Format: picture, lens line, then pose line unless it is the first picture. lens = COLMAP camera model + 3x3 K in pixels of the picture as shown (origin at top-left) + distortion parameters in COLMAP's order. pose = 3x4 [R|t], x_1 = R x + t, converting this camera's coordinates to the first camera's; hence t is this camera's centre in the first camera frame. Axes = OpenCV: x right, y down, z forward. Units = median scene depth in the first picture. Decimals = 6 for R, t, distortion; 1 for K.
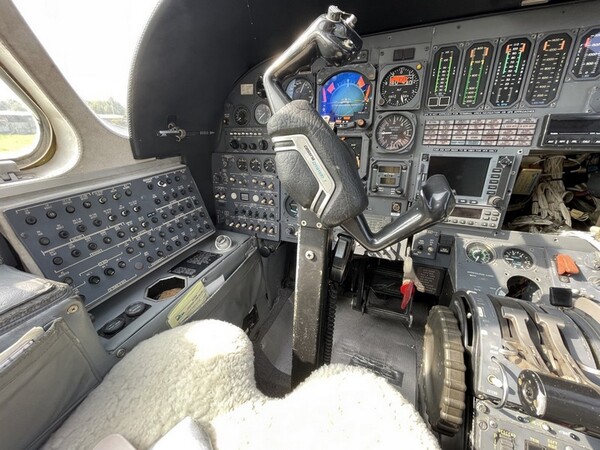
lens RADIAL K [[236.4, 0, 301.7], [0, 236.4, 217.5], [0, 0, 1]] dist [-0.000682, -0.000276]
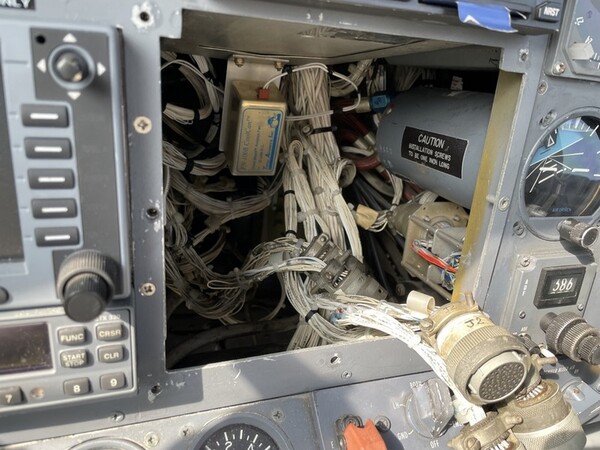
lens RADIAL K [[469.5, 0, 300.0], [0, 469.5, 225.0], [0, 0, 1]] dist [0.005693, -0.000040]
pose [[0.736957, -0.174565, 0.653010, 0.581421], [0.134617, 0.984628, 0.111292, -0.107669], [-0.662399, 0.005889, 0.749128, 0.498249]]
